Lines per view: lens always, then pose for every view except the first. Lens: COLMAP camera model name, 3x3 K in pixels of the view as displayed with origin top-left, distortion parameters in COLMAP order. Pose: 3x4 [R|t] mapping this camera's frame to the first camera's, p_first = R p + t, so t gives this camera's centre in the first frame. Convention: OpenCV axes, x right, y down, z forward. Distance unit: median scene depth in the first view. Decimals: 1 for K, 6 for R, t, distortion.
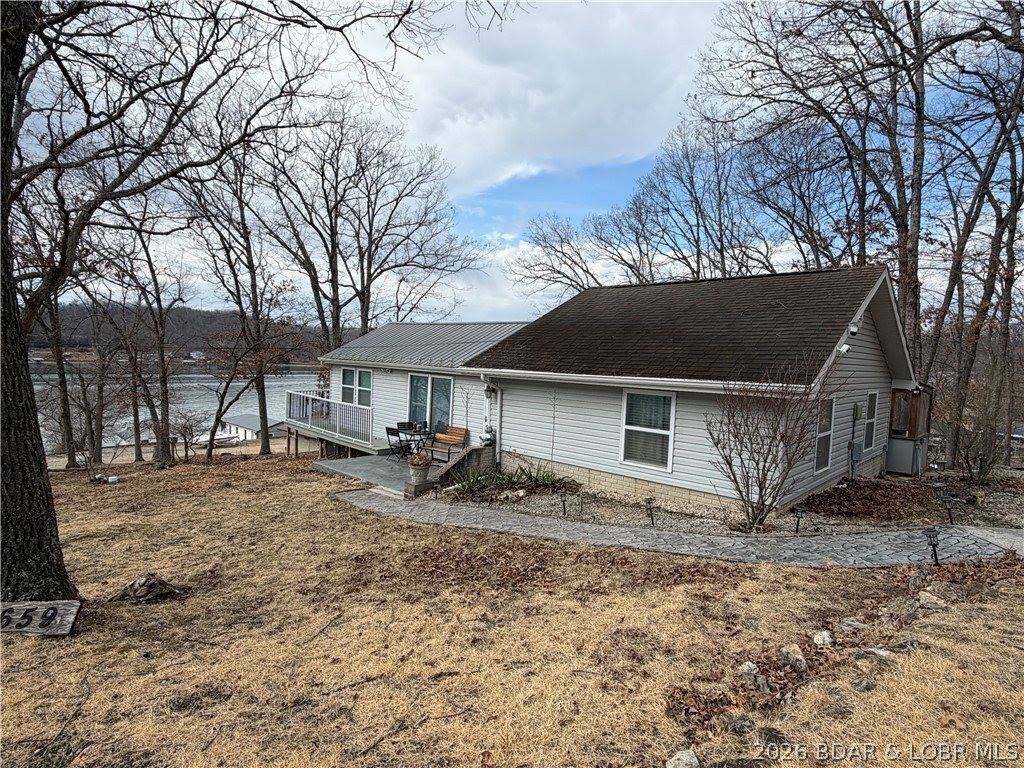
lens RADIAL K [[538.1, 0, 510.6], [0, 538.1, 383.0], [0, 0, 1]] dist [-0.001067, 0.001986]
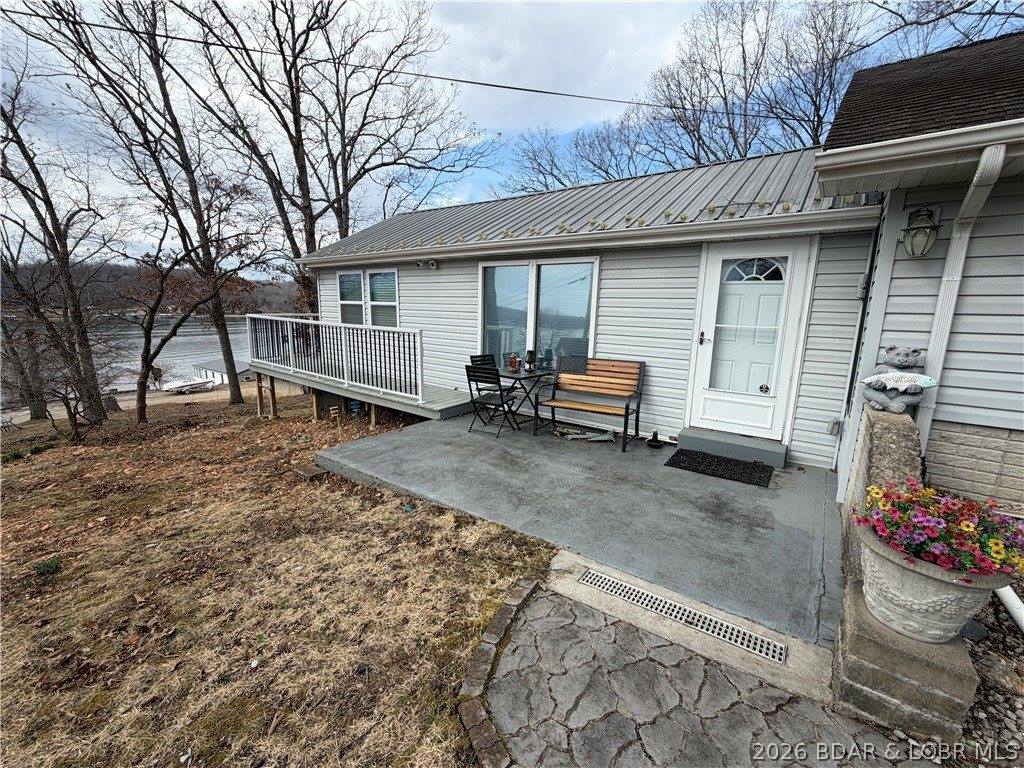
lens RADIAL K [[408.0, 0, 507.1], [0, 408.0, 383.5], [0, 0, 1]] dist [0.001961, -0.000759]
pose [[0.989345, -0.048147, 0.137402, -0.182583], [0.028823, 0.989829, 0.139309, 0.036110], [-0.142712, -0.133864, 0.980670, 0.472488]]
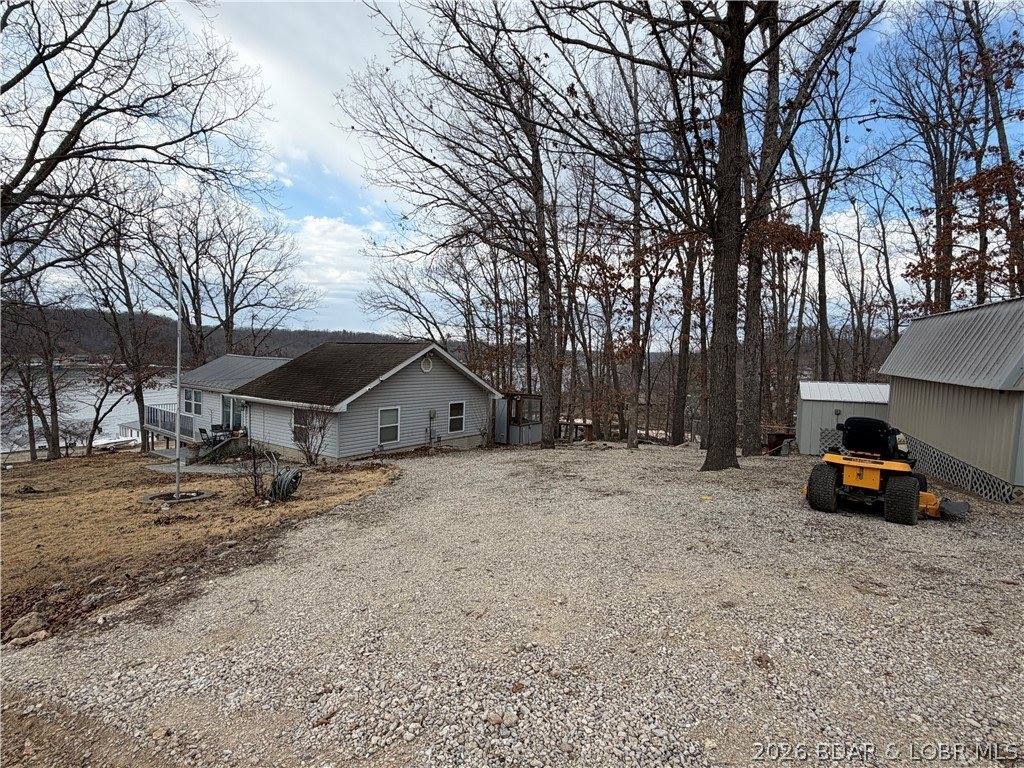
lens RADIAL K [[513.5, 0, 523.0], [0, 513.5, 380.2], [0, 0, 1]] dist [-0.006670, 0.007399]
pose [[0.988270, -0.018405, 0.151605, 0.369885], [0.017919, 0.999829, 0.004567, -0.039040], [-0.151663, -0.001797, 0.988431, -0.498959]]
